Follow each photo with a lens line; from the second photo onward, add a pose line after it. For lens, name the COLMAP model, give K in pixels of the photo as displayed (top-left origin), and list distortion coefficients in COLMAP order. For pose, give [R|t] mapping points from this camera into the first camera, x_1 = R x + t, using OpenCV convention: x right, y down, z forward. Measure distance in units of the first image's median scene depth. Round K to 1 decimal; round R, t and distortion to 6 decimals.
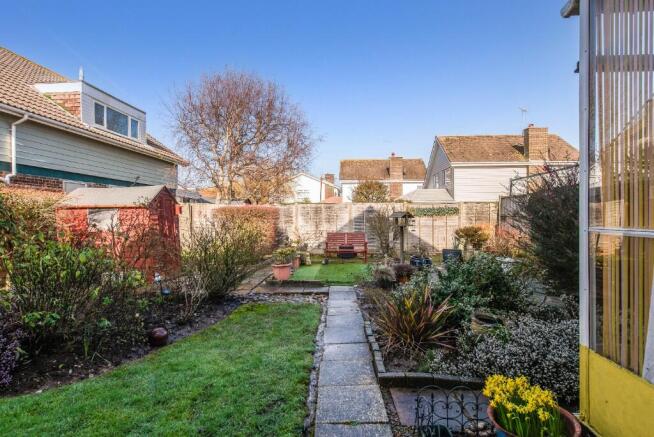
lens RADIAL K [[329.0, 0, 327.6], [0, 329.0, 217.9], [0, 0, 1]] dist [-0.002511, -0.000254]
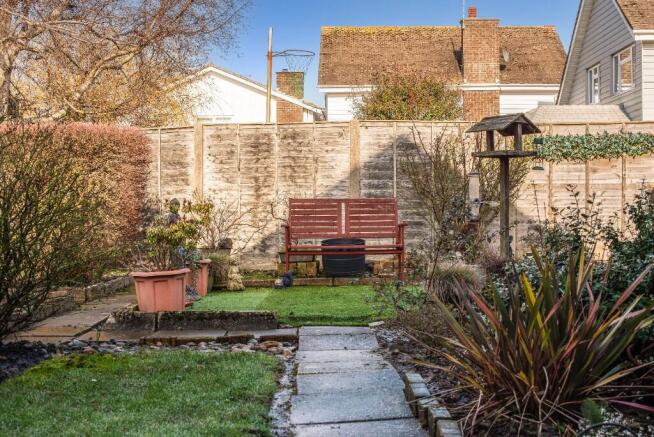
lens RADIAL K [[953.0, 0, 327.4], [0, 953.0, 215.9], [0, 0, 1]] dist [-0.095340, 0.000000]
pose [[0.998924, -0.003247, 0.046258, -0.006423], [0.002848, 0.999958, 0.008692, 0.048134], [-0.046285, -0.008551, 0.998892, -0.003755]]
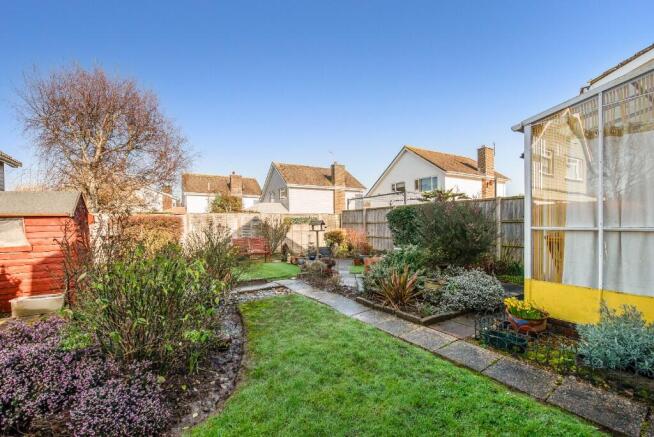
lens RADIAL K [[266.5, 0, 323.7], [0, 266.5, 224.6], [0, 0, 1]] dist [-0.013637, -0.000570]
pose [[0.834351, -0.011877, 0.551106, -0.217958], [0.014301, 0.999898, -0.000103, -0.000633], [-0.551049, 0.007968, 0.834435, 0.038241]]
